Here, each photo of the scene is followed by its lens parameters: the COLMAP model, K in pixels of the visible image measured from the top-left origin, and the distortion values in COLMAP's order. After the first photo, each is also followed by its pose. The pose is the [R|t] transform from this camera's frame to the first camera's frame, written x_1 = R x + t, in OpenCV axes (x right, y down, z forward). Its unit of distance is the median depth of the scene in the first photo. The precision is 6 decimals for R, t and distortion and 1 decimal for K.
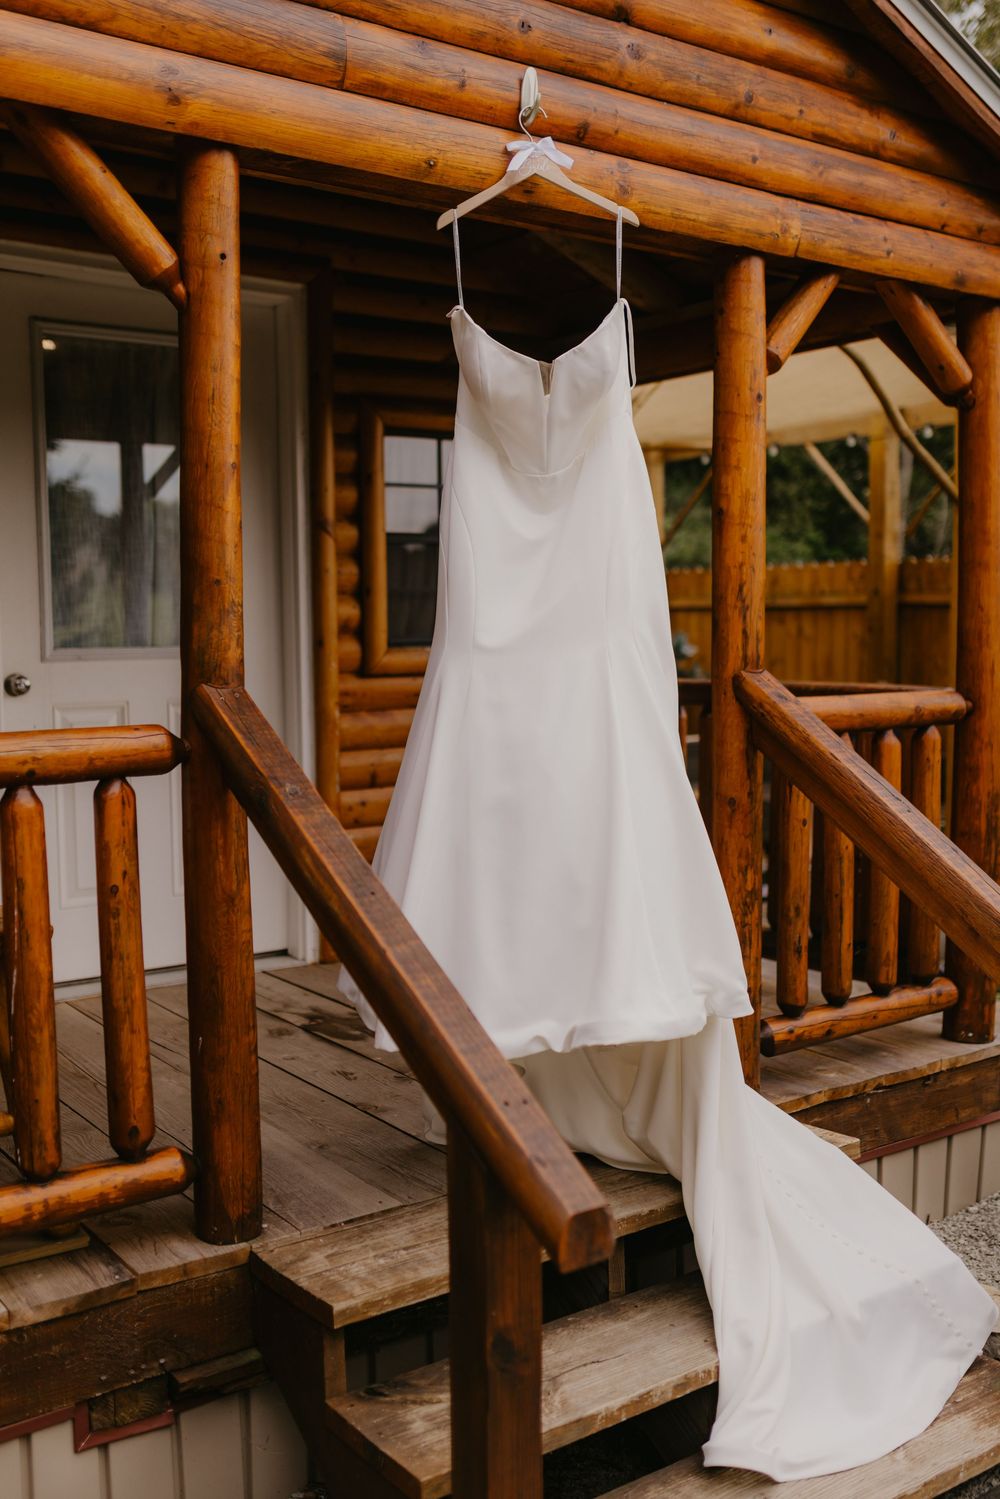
lens RADIAL K [[1480.6, 0, 499.4], [0, 1480.6, 745.8], [0, 0, 1]] dist [0.002787, 0.000000]
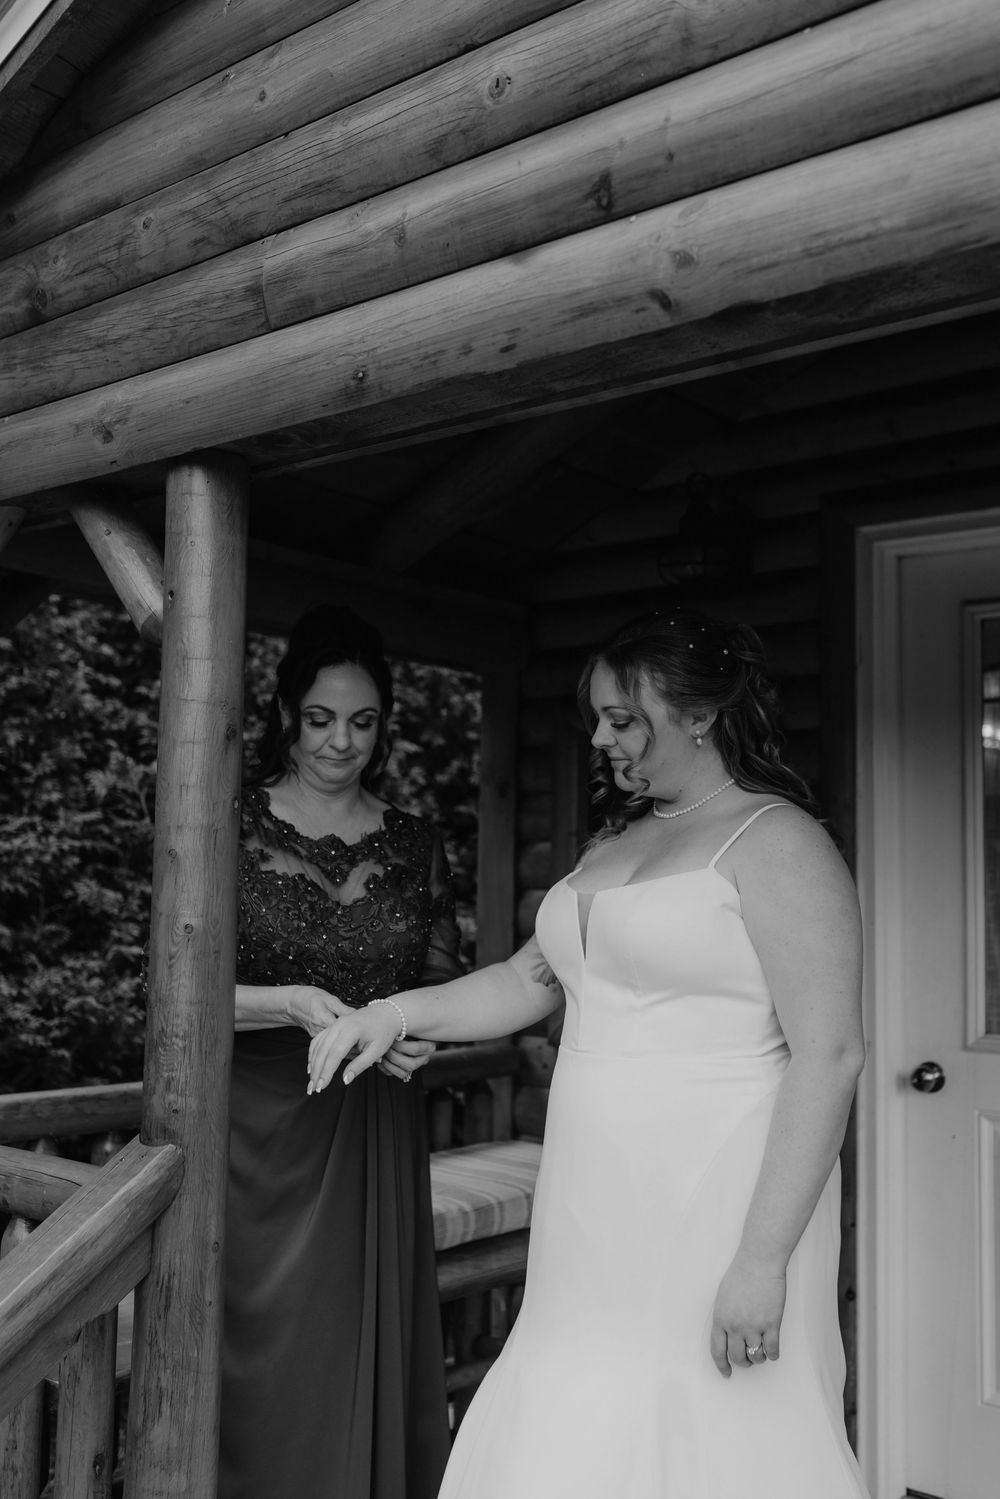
lens RADIAL K [[1480.6, 0, 497.6], [0, 1480.6, 753.9], [0, 0, 1]] dist [0.002787, 0.000000]
pose [[0.259963, -0.070582, -0.963036, 0.558522], [-0.100028, 0.989991, -0.099559, -0.165401], [0.960424, 0.122212, 0.250300, 0.882417]]
